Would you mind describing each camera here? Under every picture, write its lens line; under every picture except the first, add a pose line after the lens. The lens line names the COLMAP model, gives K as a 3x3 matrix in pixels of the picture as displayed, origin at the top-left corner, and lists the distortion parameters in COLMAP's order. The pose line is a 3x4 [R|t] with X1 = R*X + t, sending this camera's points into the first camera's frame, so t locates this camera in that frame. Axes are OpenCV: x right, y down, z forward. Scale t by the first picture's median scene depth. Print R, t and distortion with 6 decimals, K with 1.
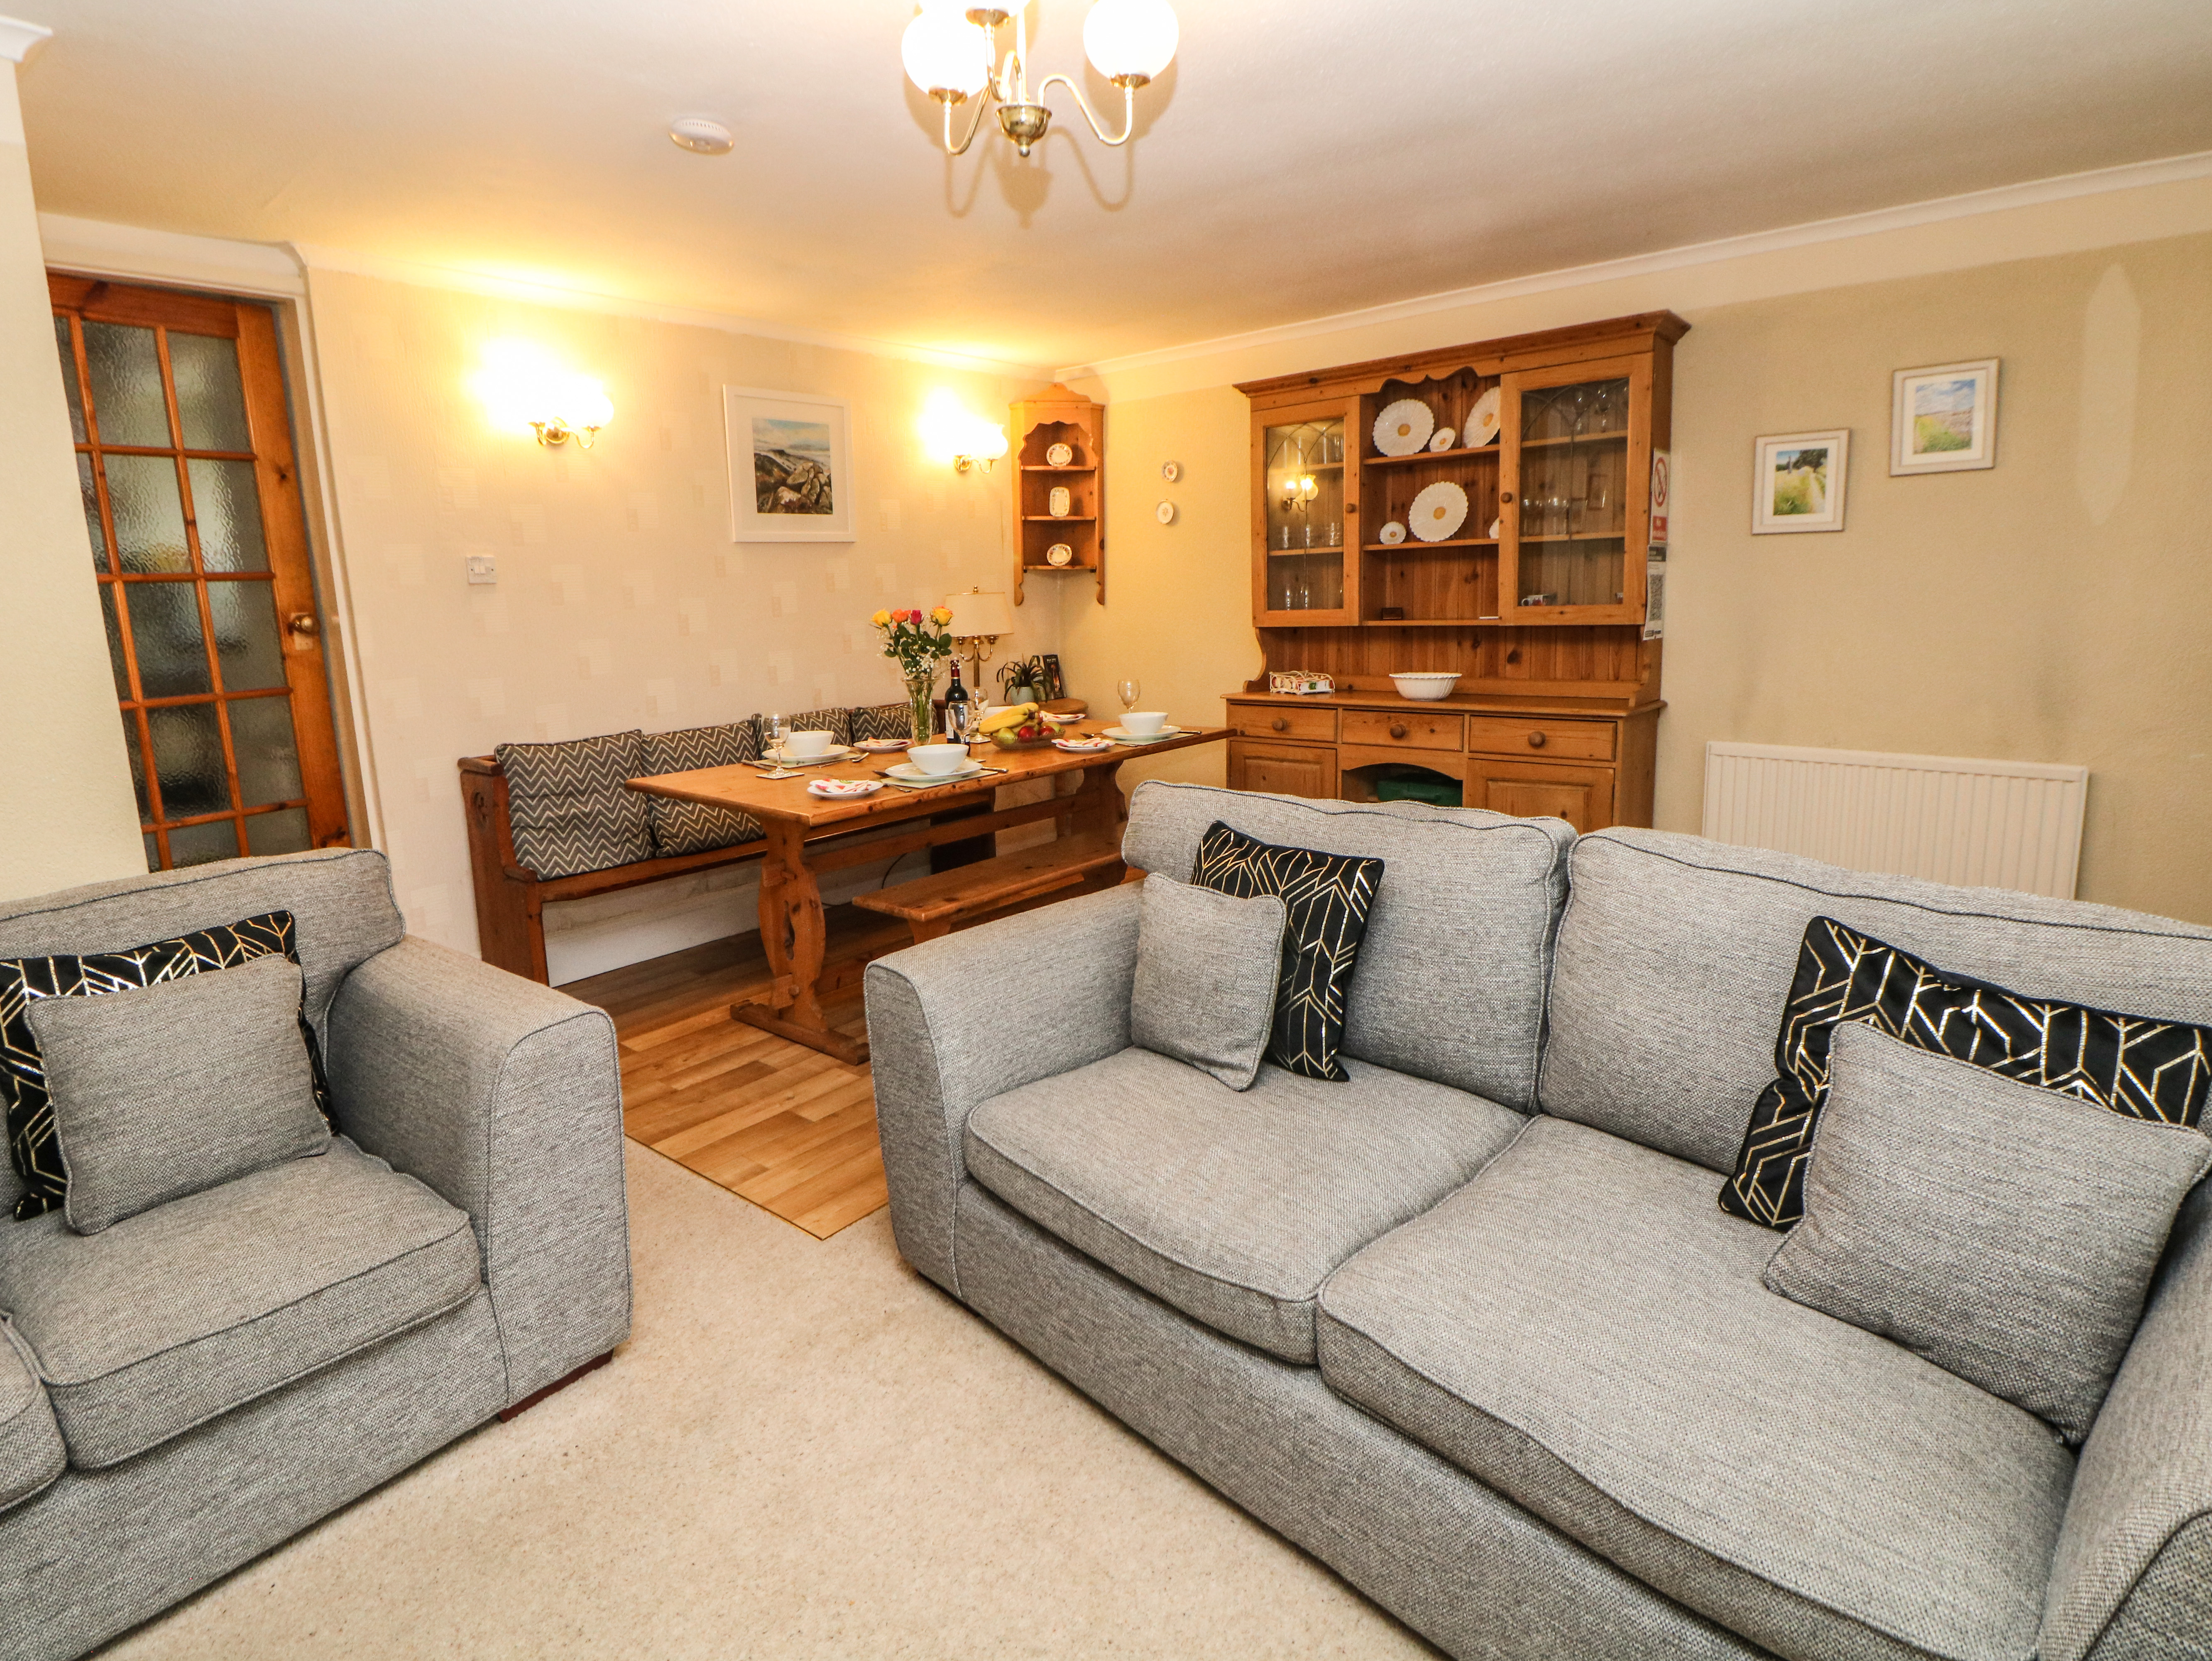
lens RADIAL K [[1135.0, 0, 1116.4], [0, 1135.0, 788.3], [0, 0, 1]] dist [-0.000495, -0.012441]
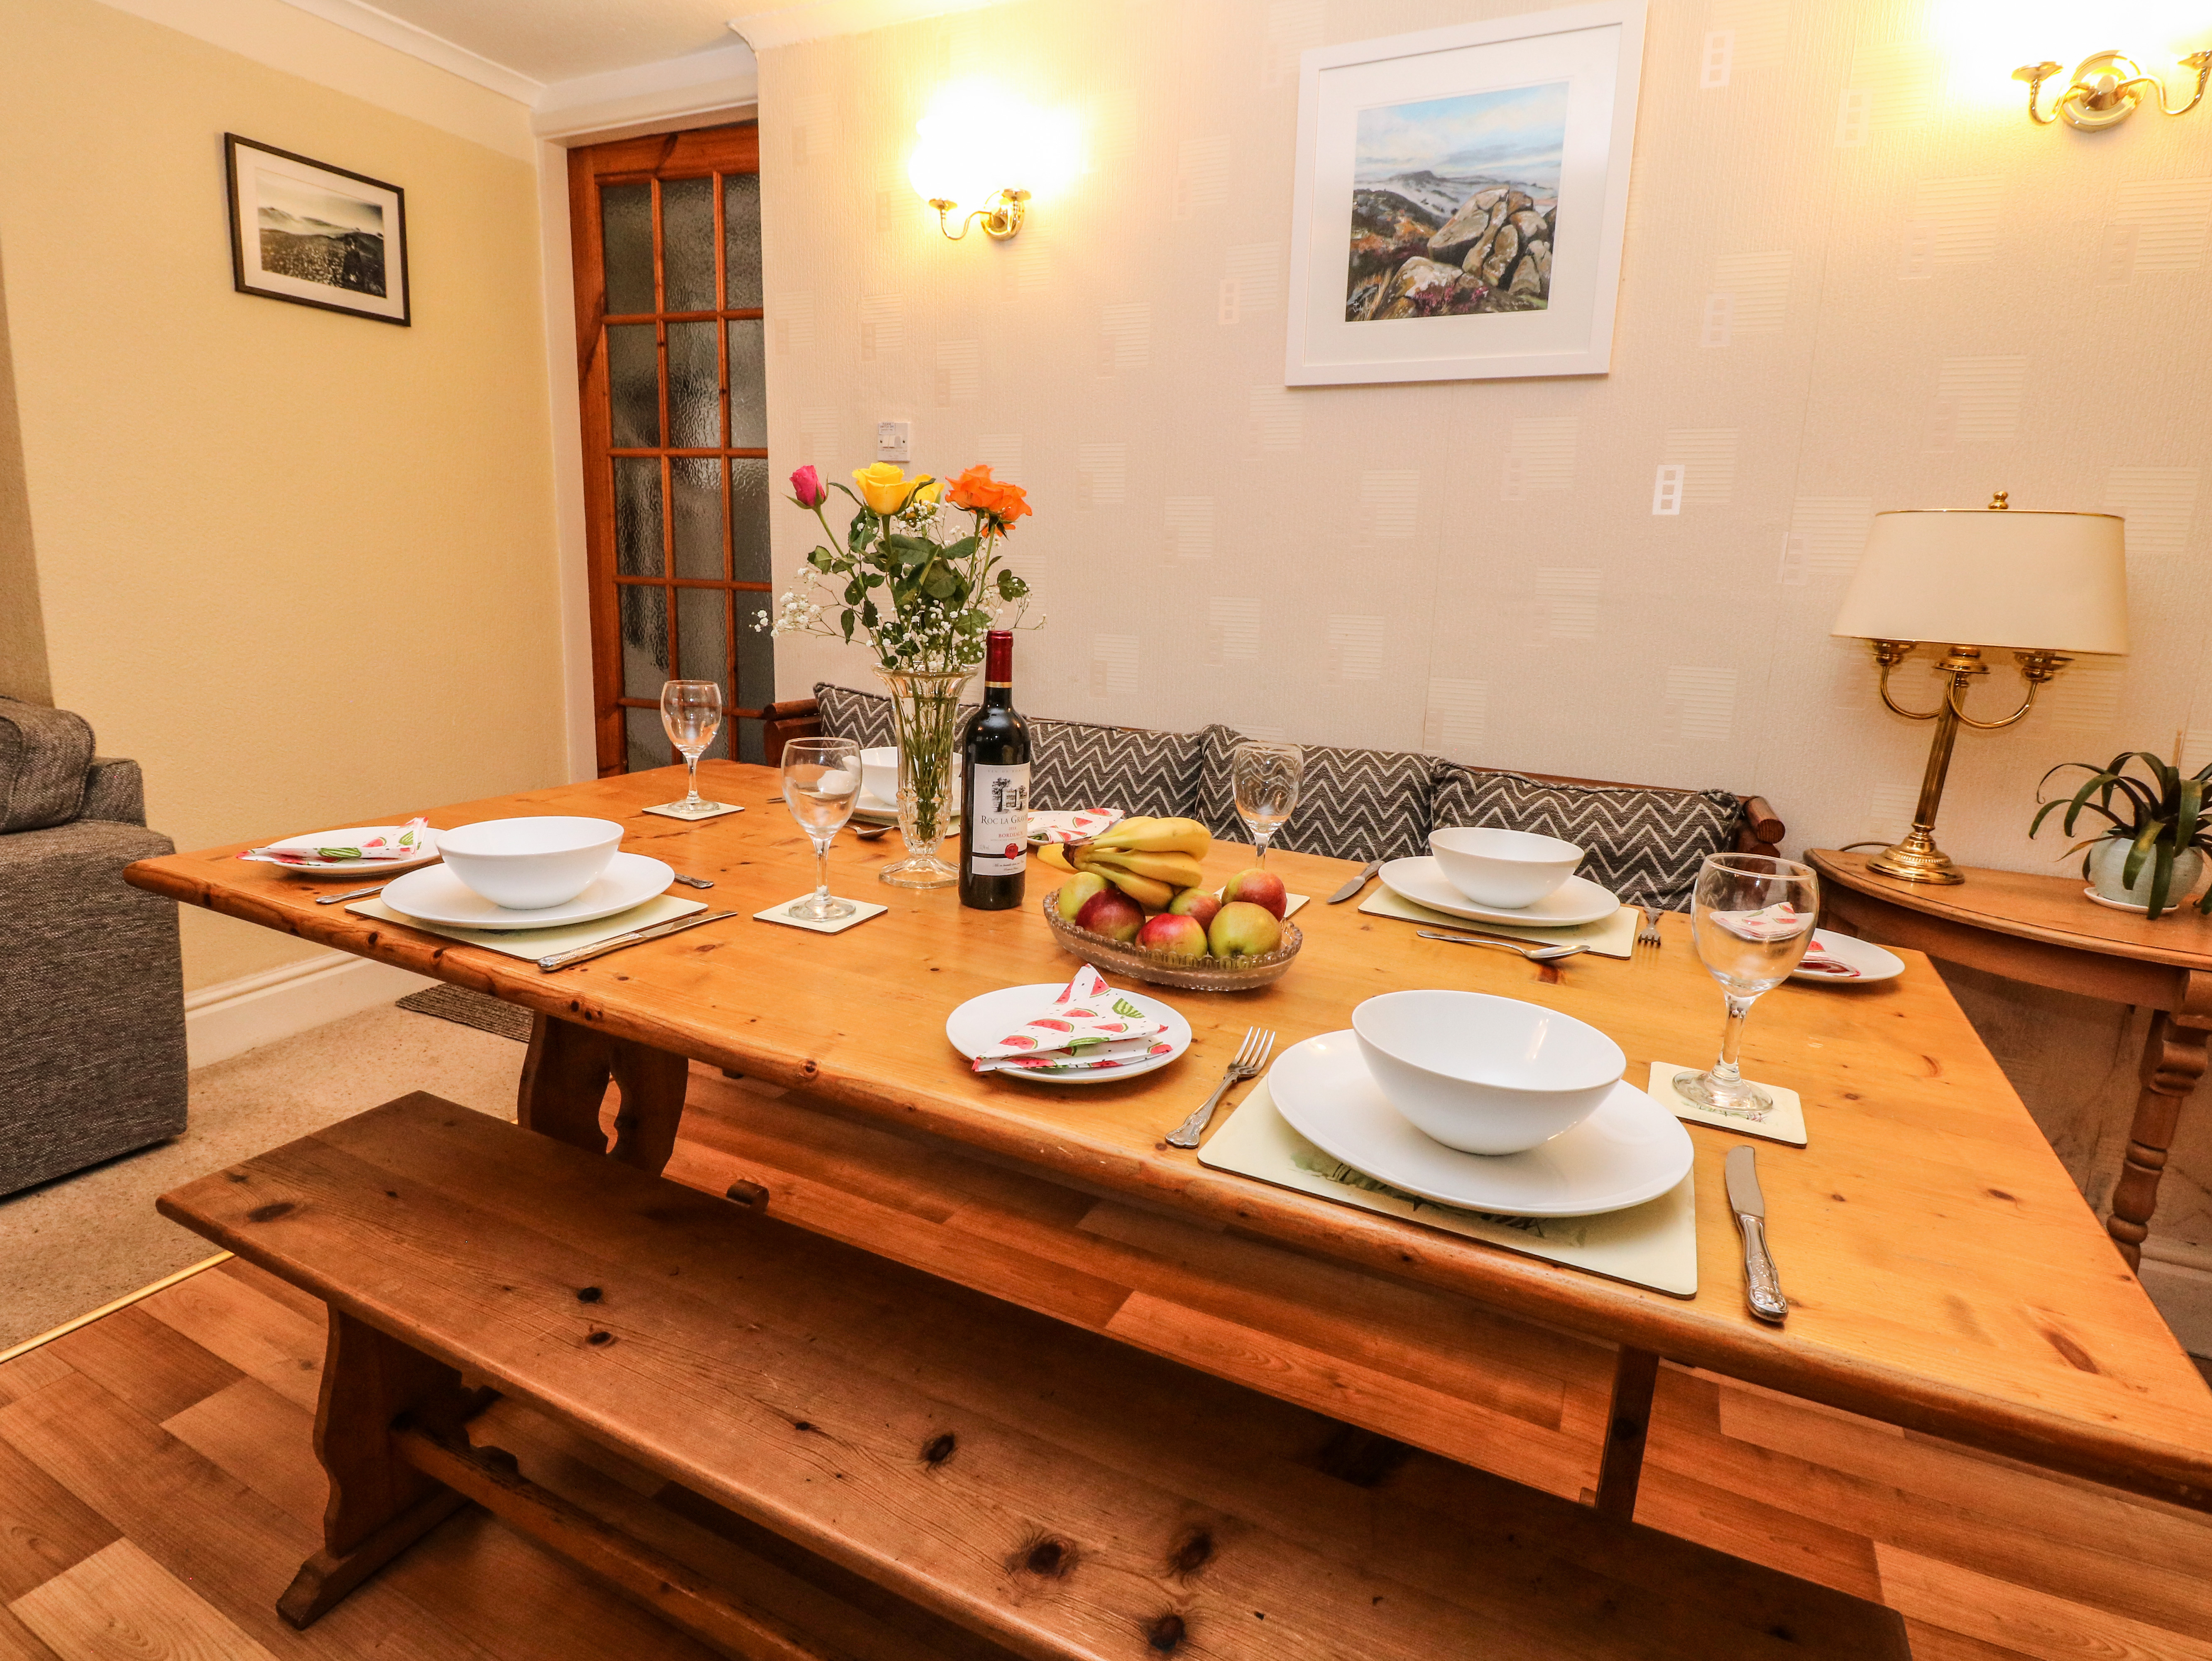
lens RADIAL K [[1158.0, 0, 1106.5], [0, 1158.0, 799.0], [0, 0, 1]] dist [0.002628, -0.013751]
pose [[0.226018, 0.229410, -0.946724, 0.185279], [-0.222048, 0.958421, 0.179233, -0.124605], [0.948478, 0.169708, 0.267561, 0.878173]]
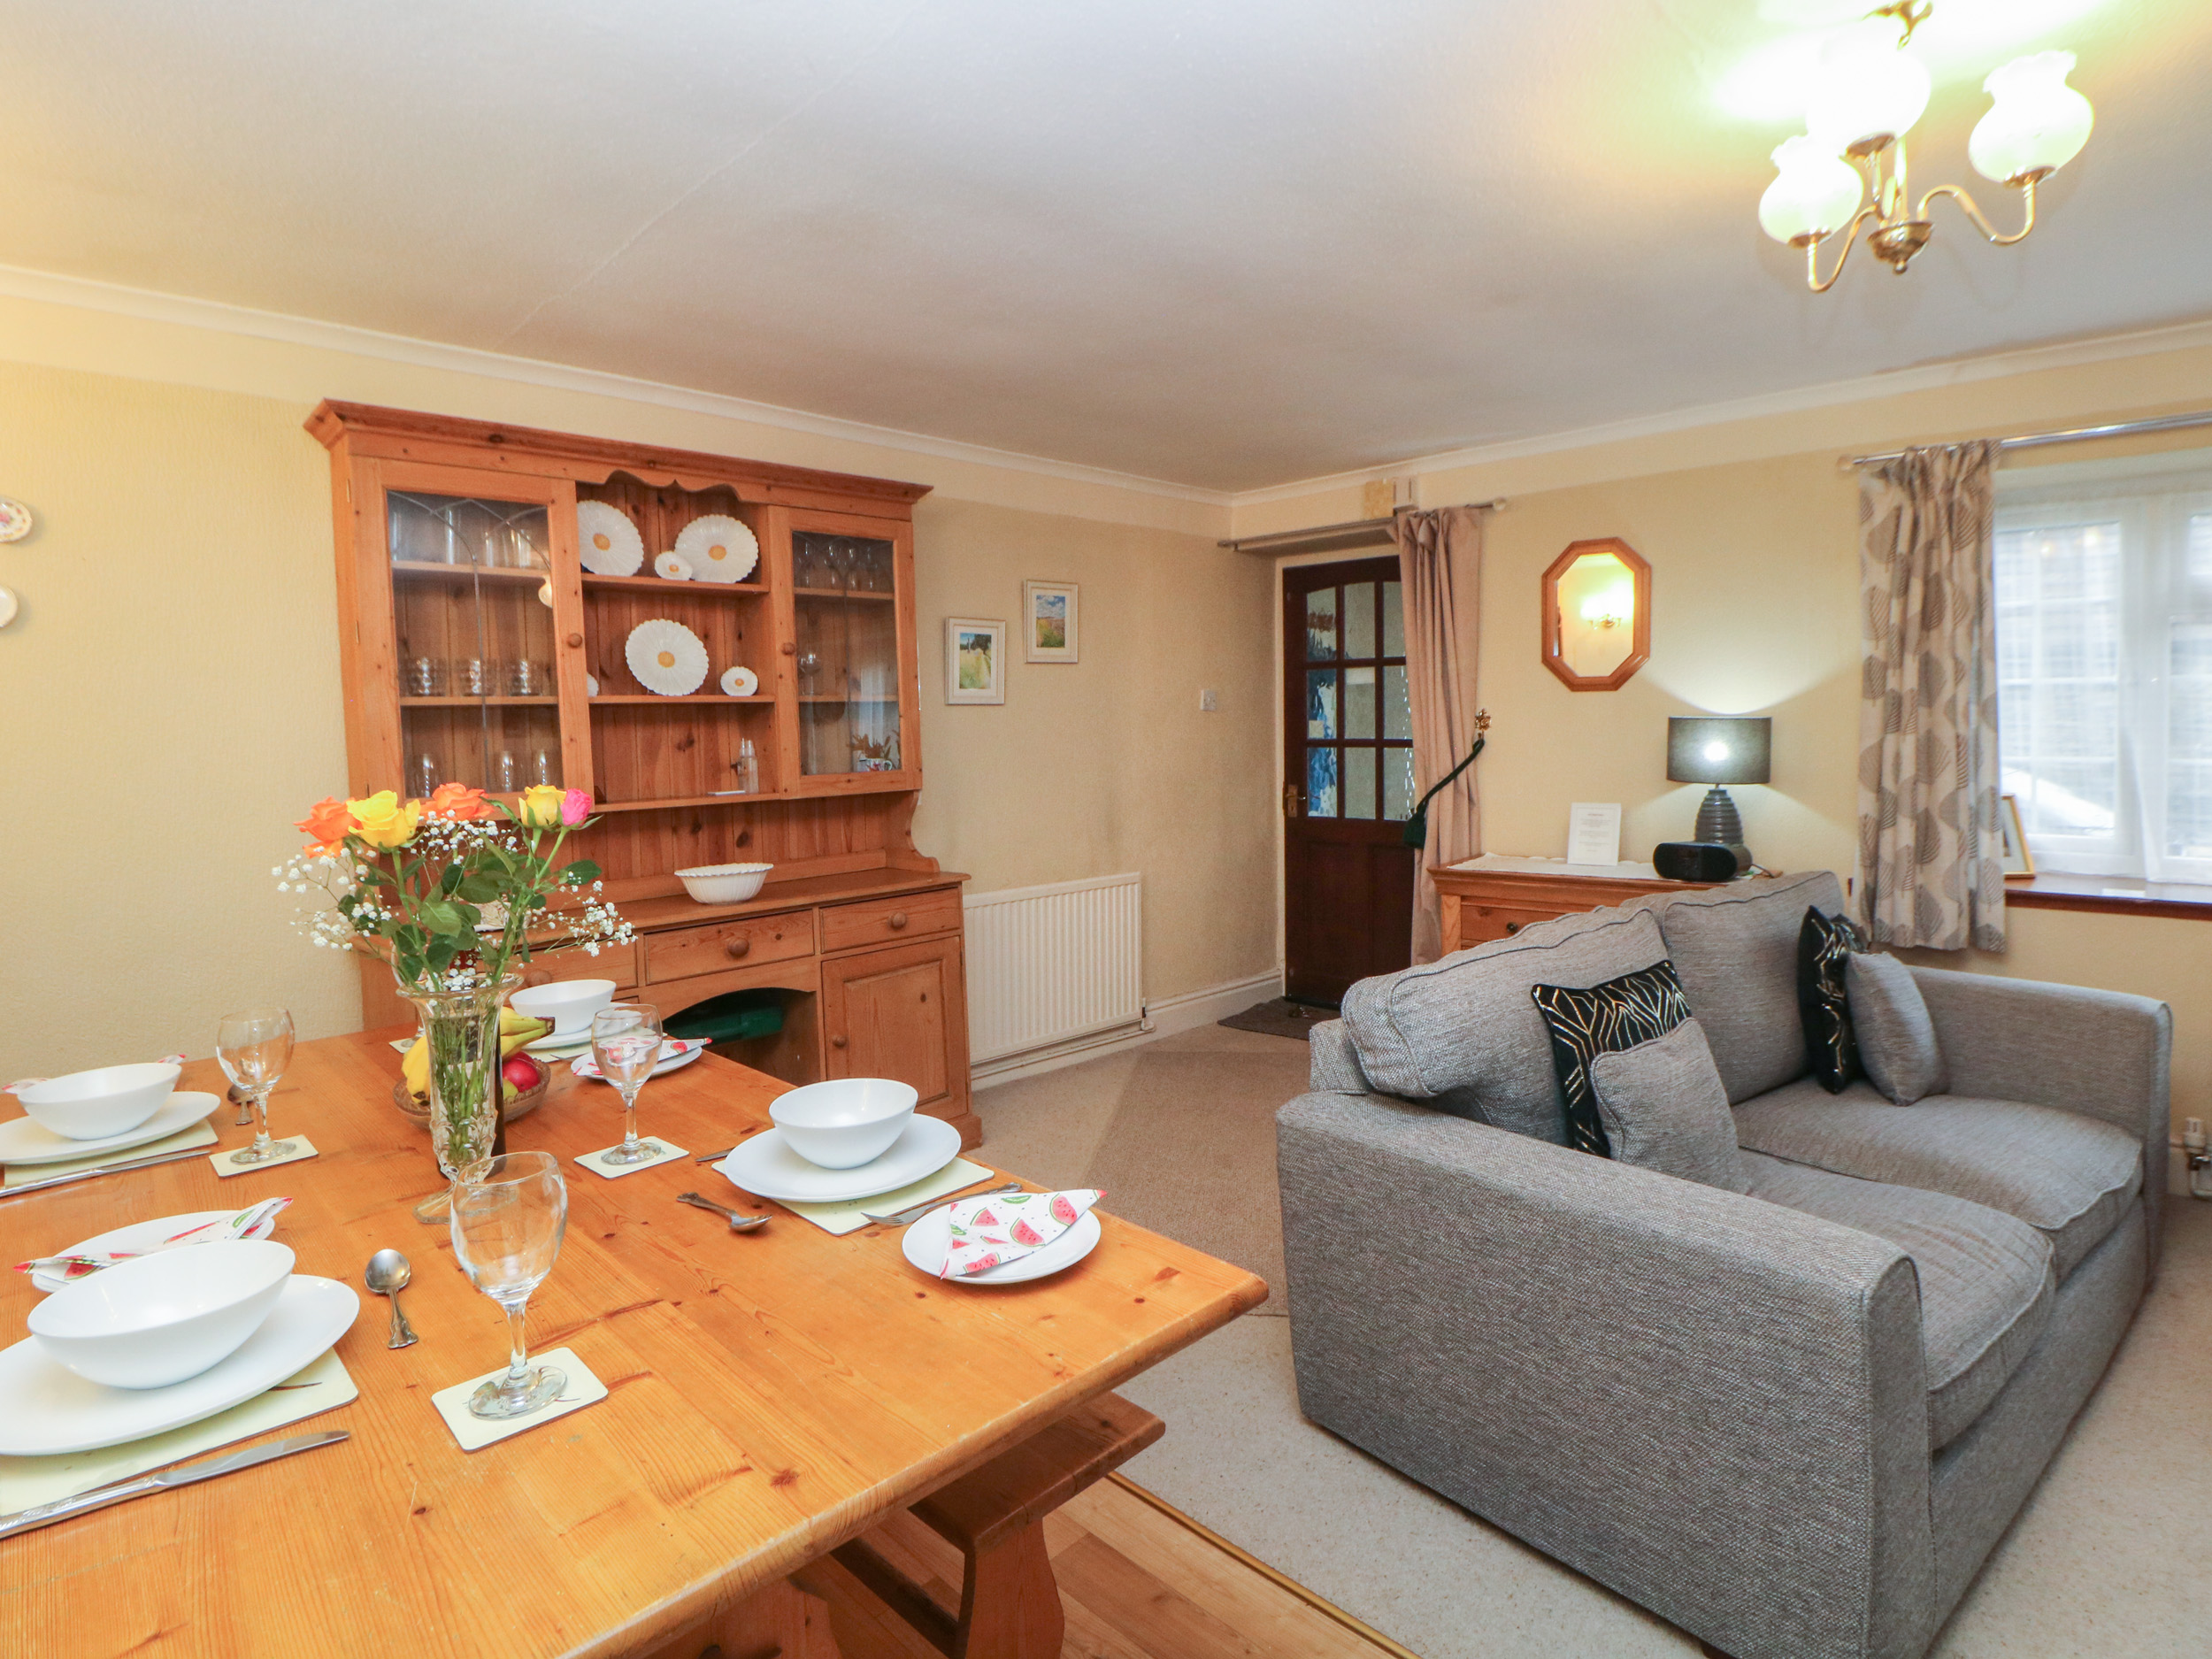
lens RADIAL K [[1157.9, 0, 1106.5], [0, 1157.9, 798.0], [0, 0, 1]] dist [0.002628, -0.013751]
pose [[0.076711, -0.031222, 0.996564, -0.480629], [0.200197, 0.979636, 0.015282, -0.109295], [-0.976748, 0.198337, 0.081400, 0.693790]]
